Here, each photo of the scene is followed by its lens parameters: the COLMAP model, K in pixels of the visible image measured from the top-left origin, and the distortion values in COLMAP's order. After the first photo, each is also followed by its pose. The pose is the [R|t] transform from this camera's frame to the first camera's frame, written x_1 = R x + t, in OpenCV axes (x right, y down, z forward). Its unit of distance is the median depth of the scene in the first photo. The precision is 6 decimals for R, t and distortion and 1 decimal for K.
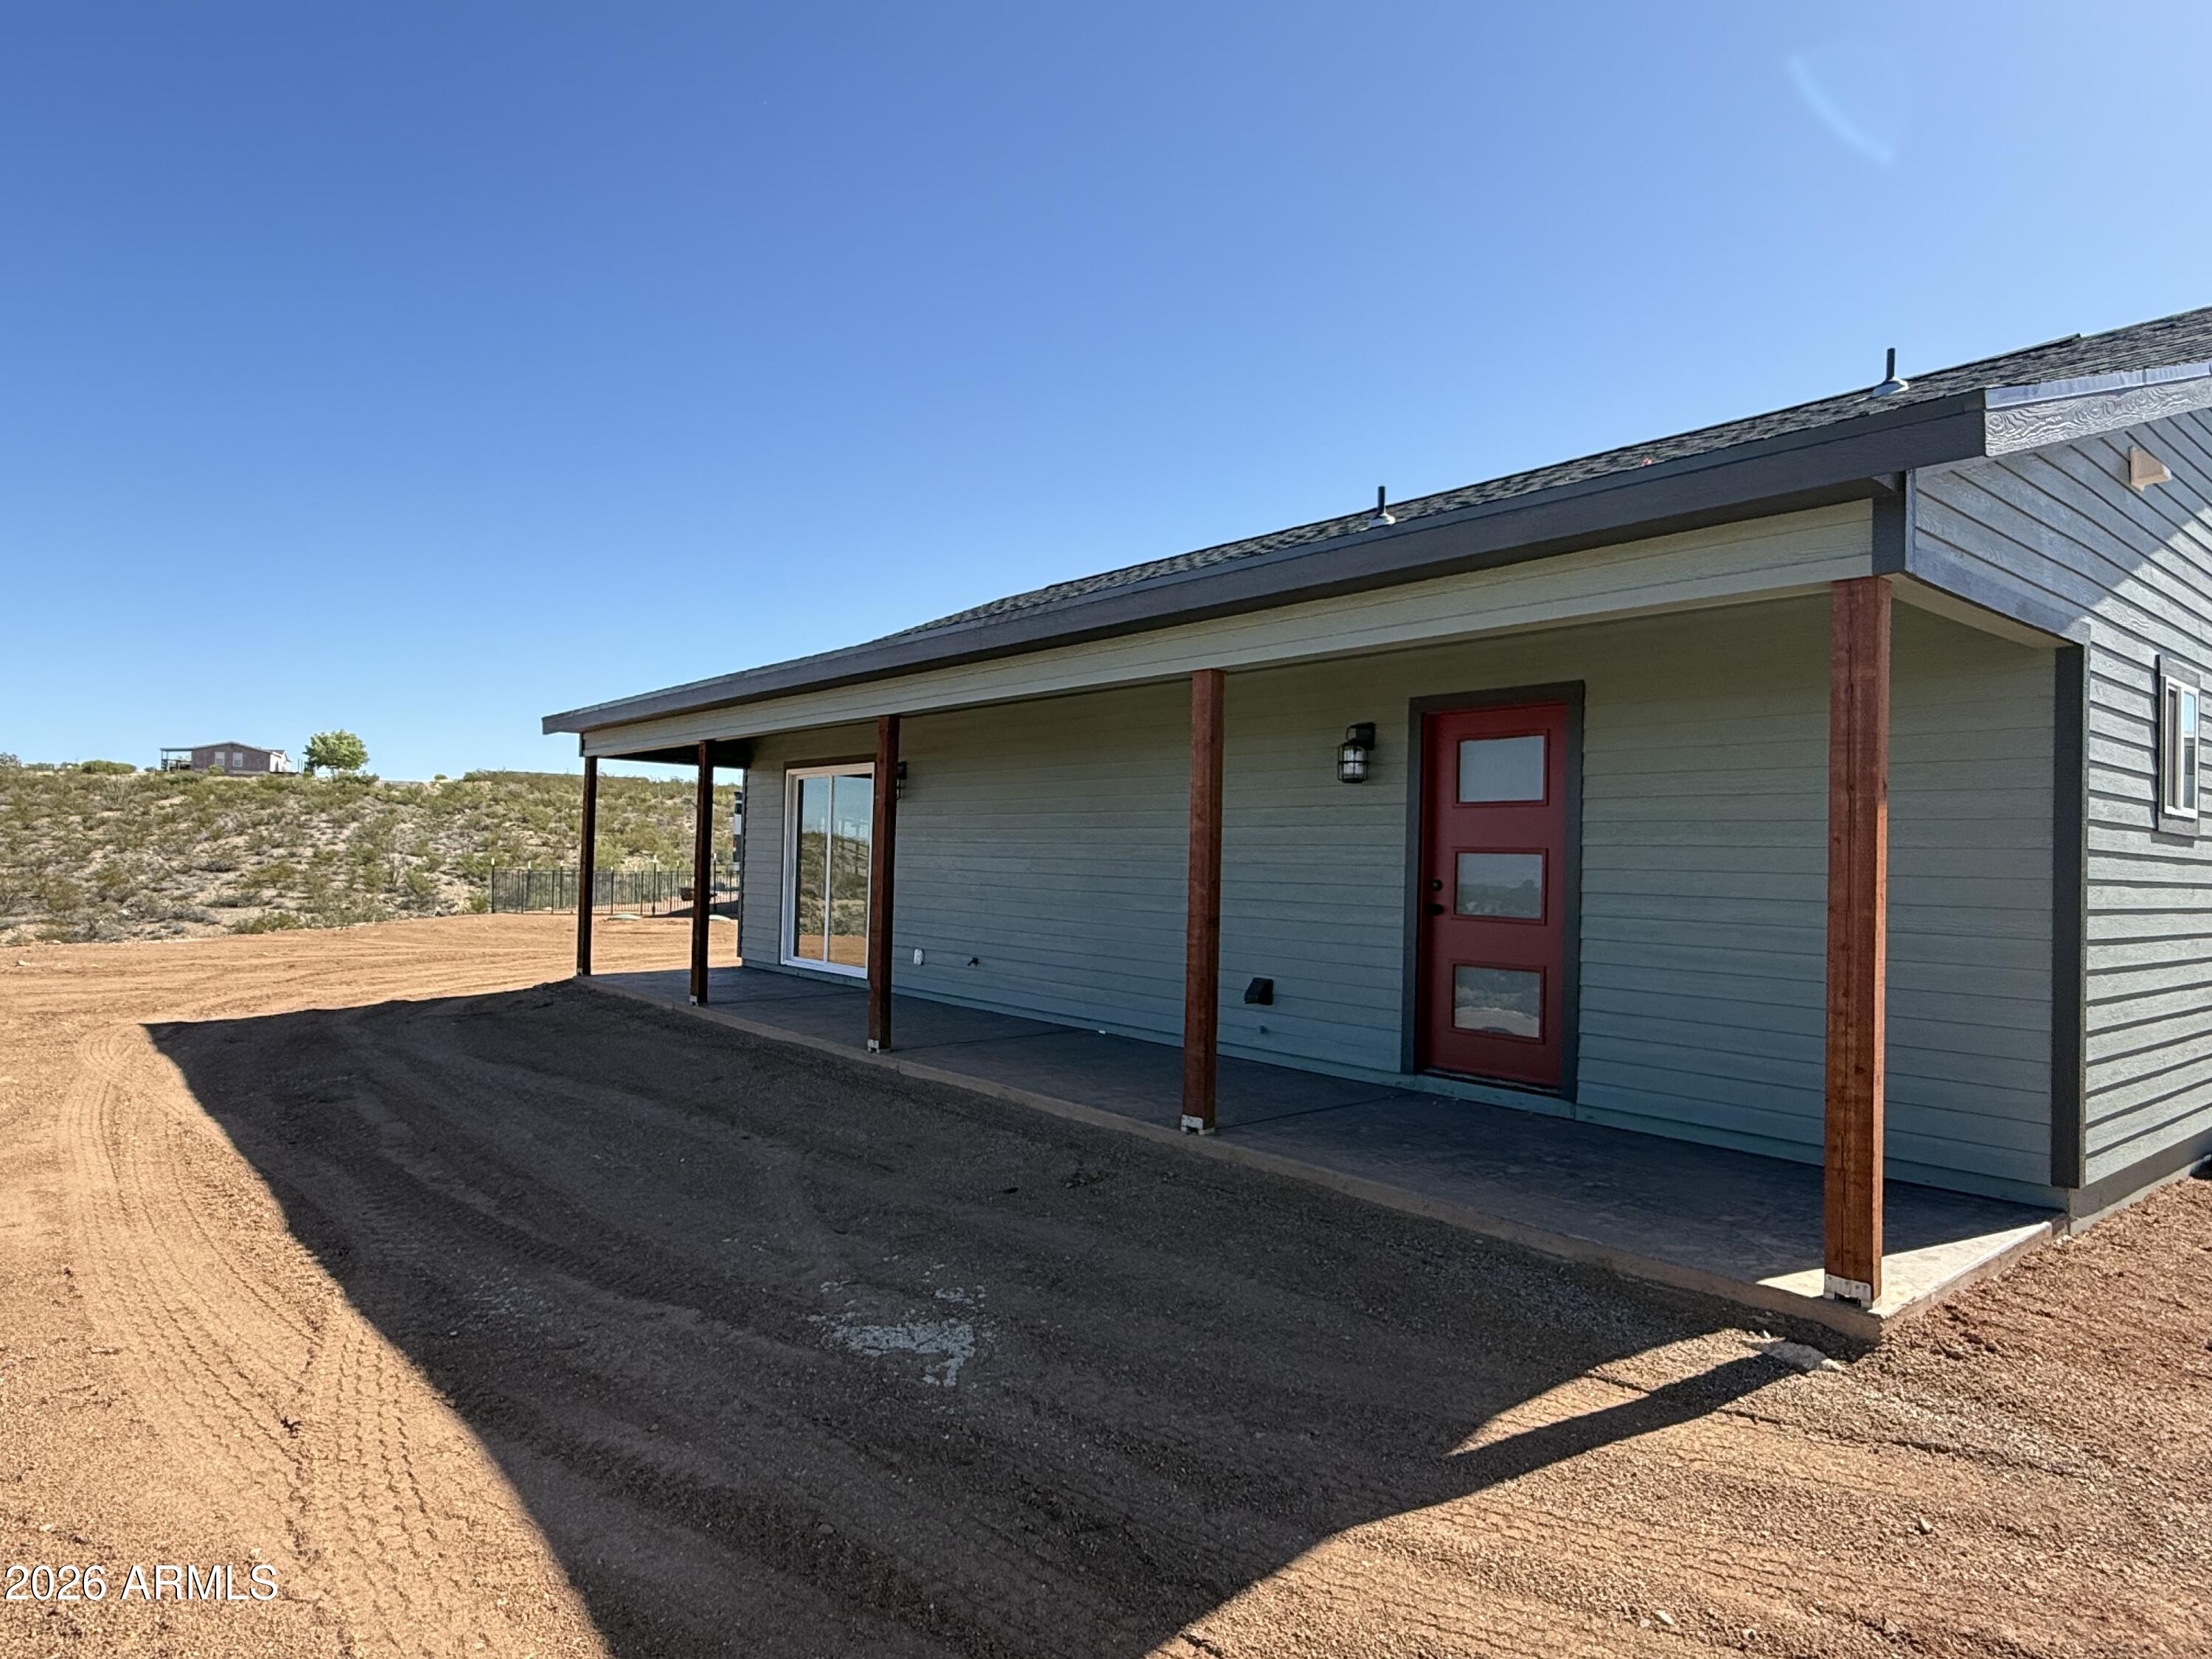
lens RADIAL K [[1297.2, 0, 1107.1], [0, 1297.2, 820.6], [0, 0, 1]] dist [-0.005601, 0.001025]
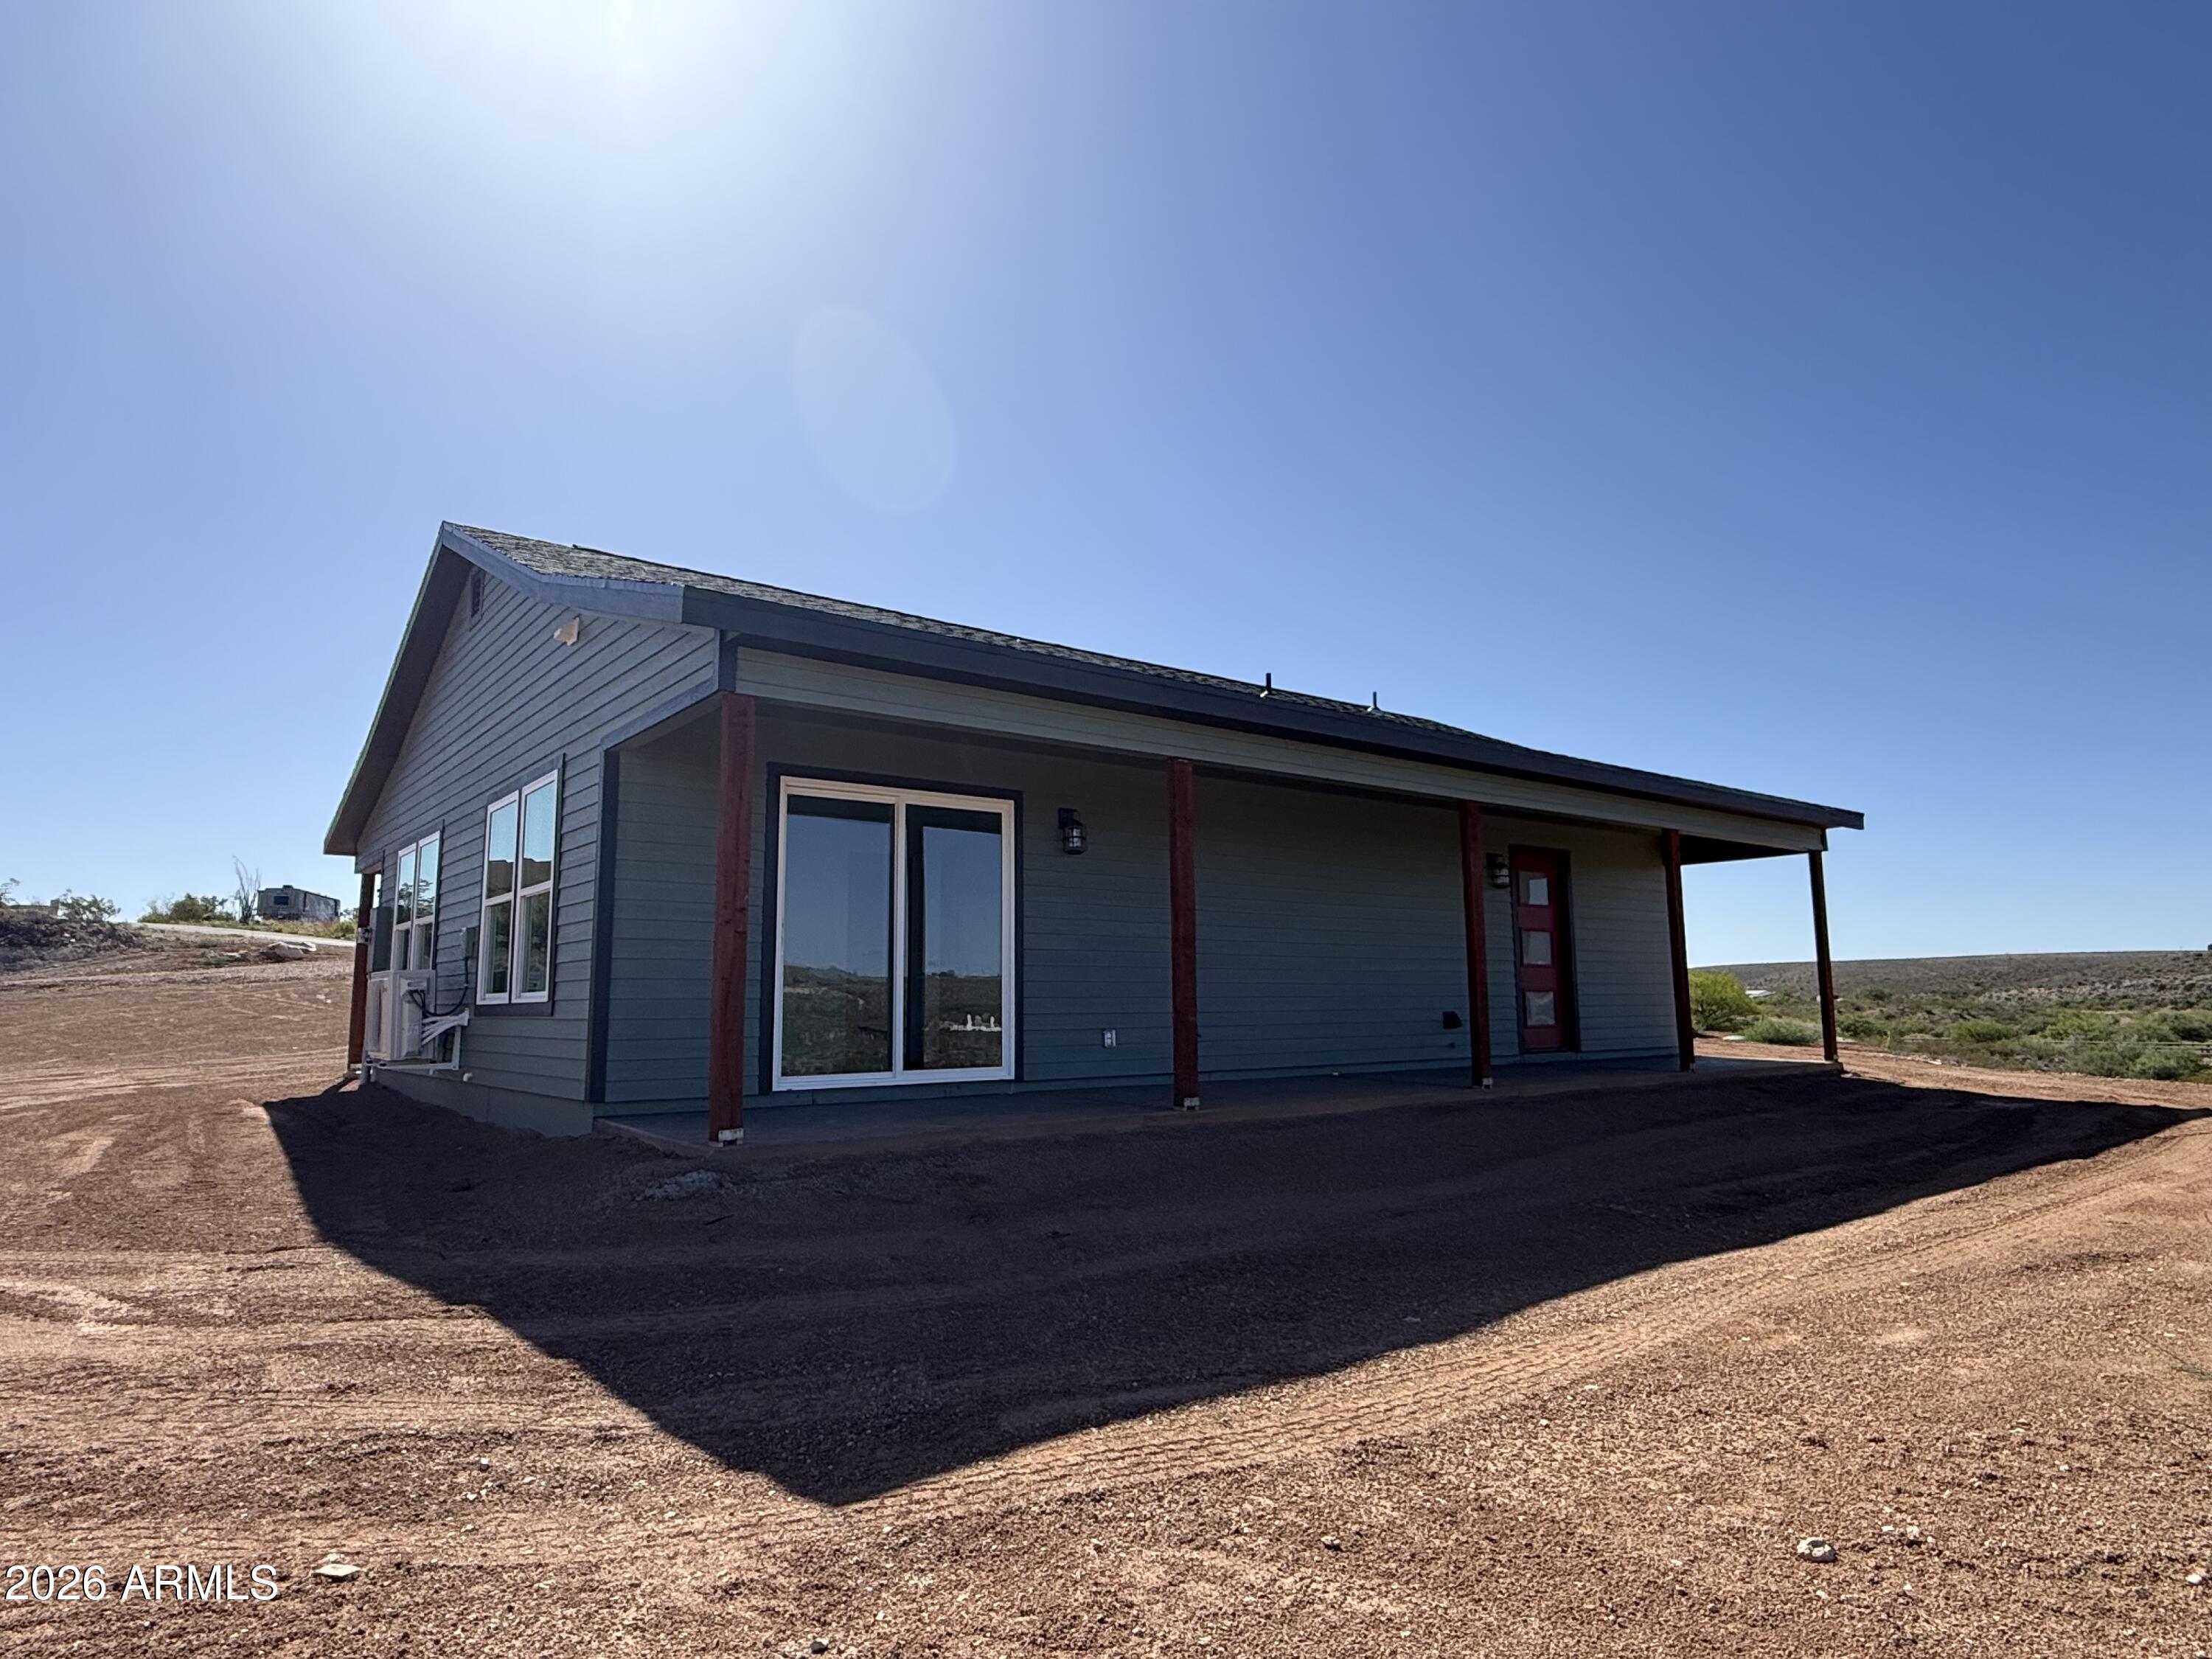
lens RADIAL K [[1297.2, 0, 1106.2], [0, 1297.2, 831.2], [0, 0, 1]] dist [-0.005601, 0.001025]
pose [[0.025081, 0.107701, 0.993867, -0.179993], [-0.020996, 0.994017, -0.107187, 0.010564], [-0.999465, -0.018179, 0.027192, 0.172742]]
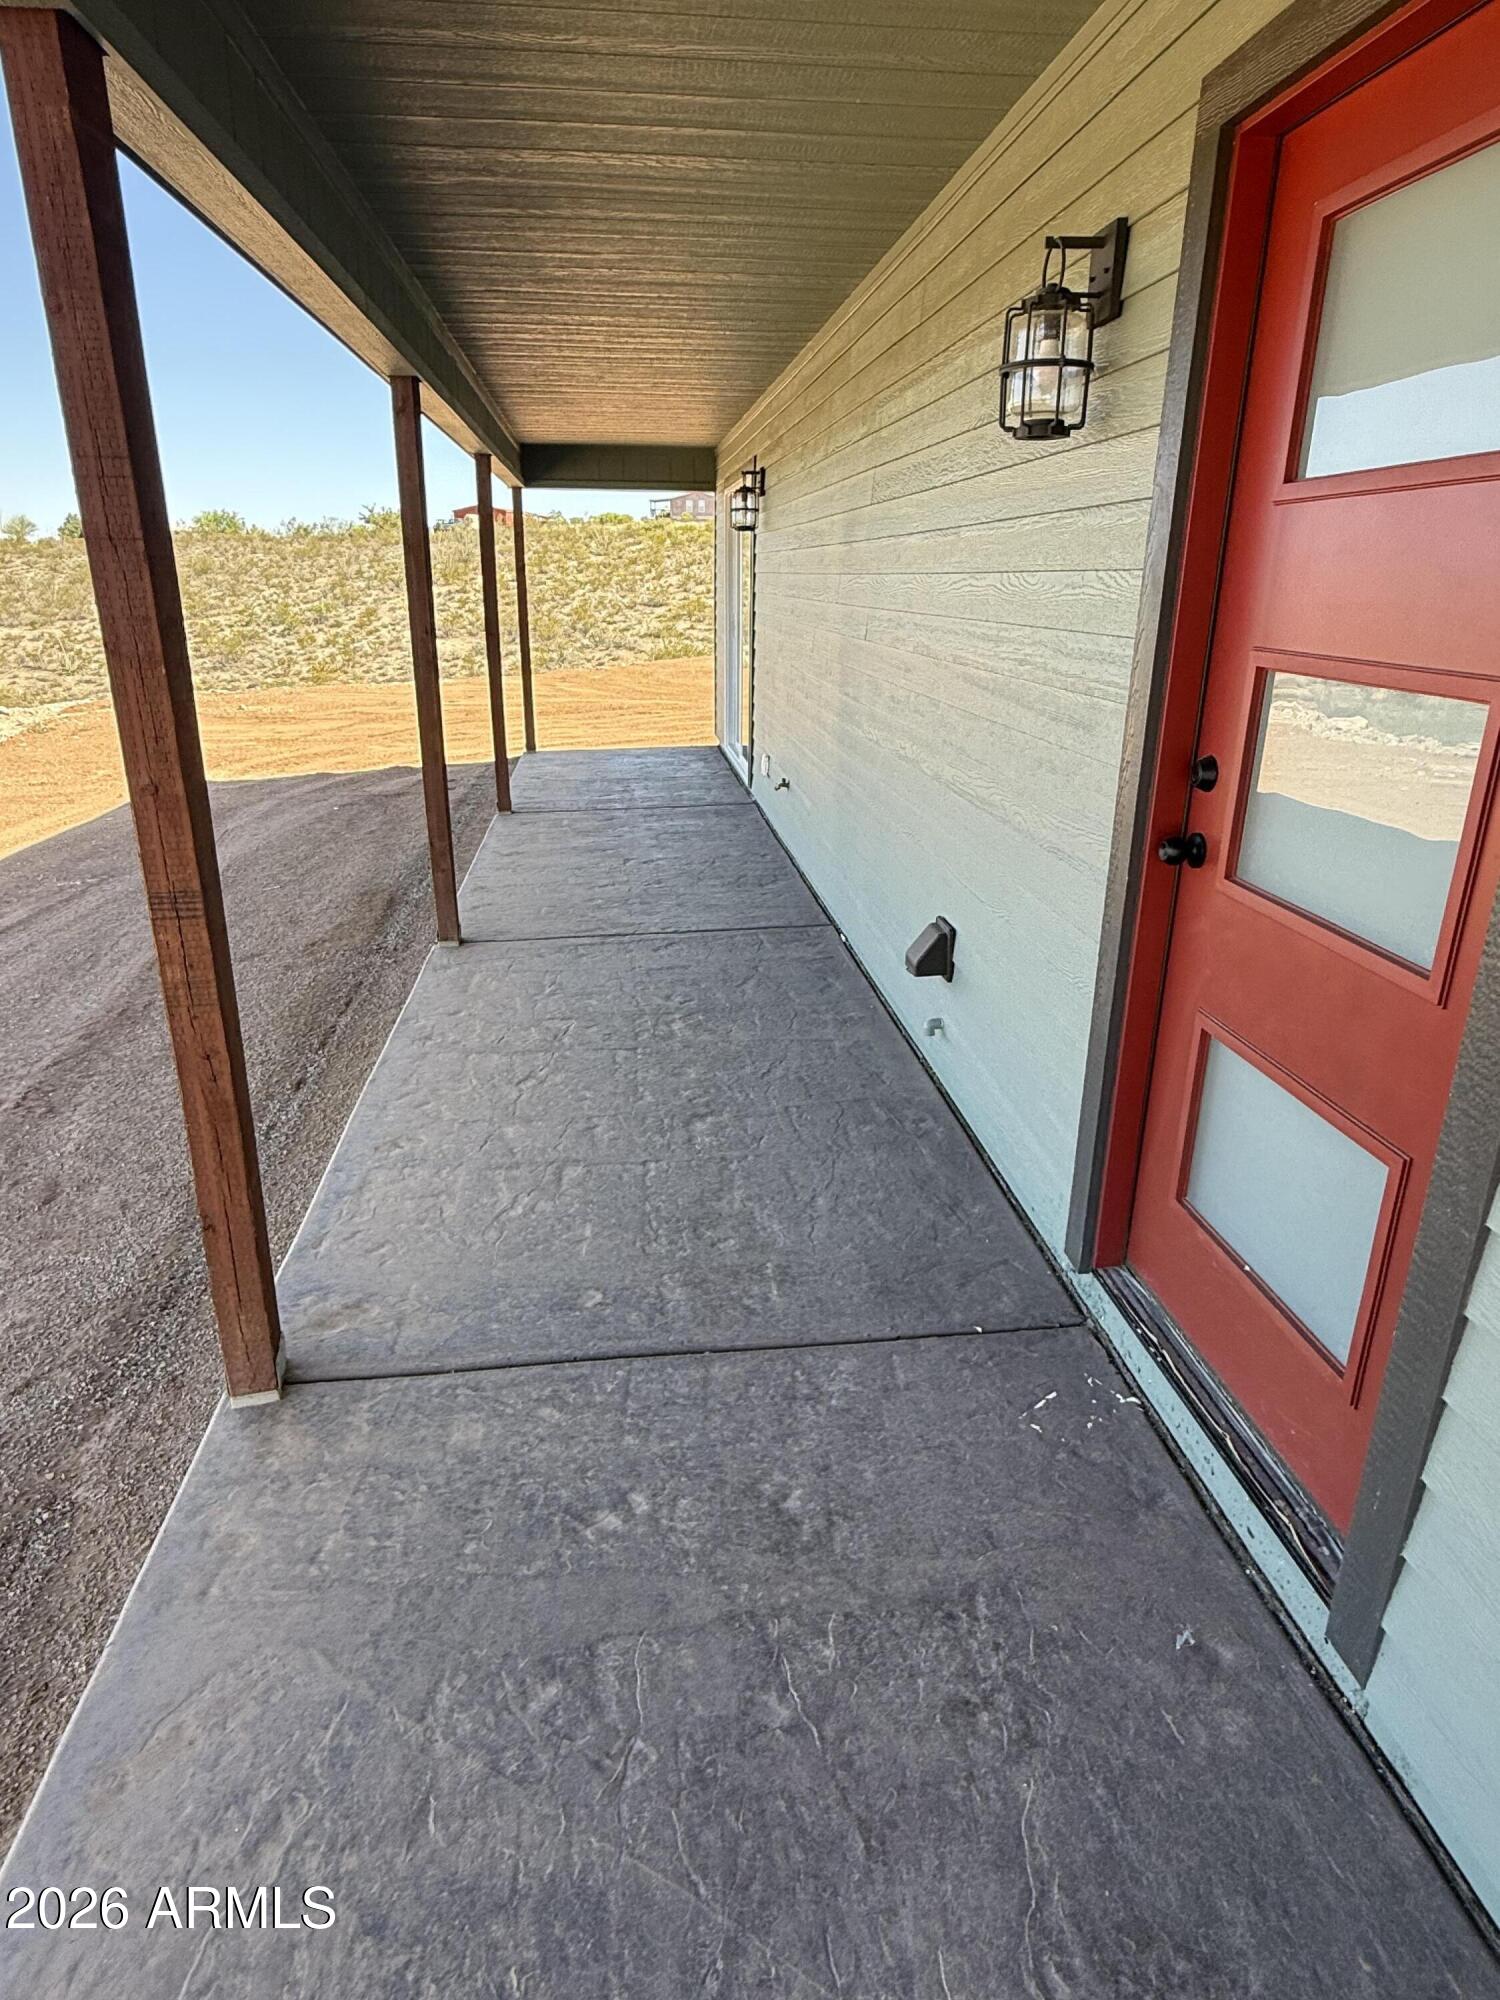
lens RADIAL K [[1172.9, 0, 749.0], [0, 1172.9, 1013.5], [0, 0, 1]] dist [-0.005601, 0.001025]
pose [[0.837027, 0.173304, -0.518990, 0.035903], [0.031307, 0.931791, 0.361642, -0.000274], [0.546265, -0.318952, 0.774509, 0.078555]]
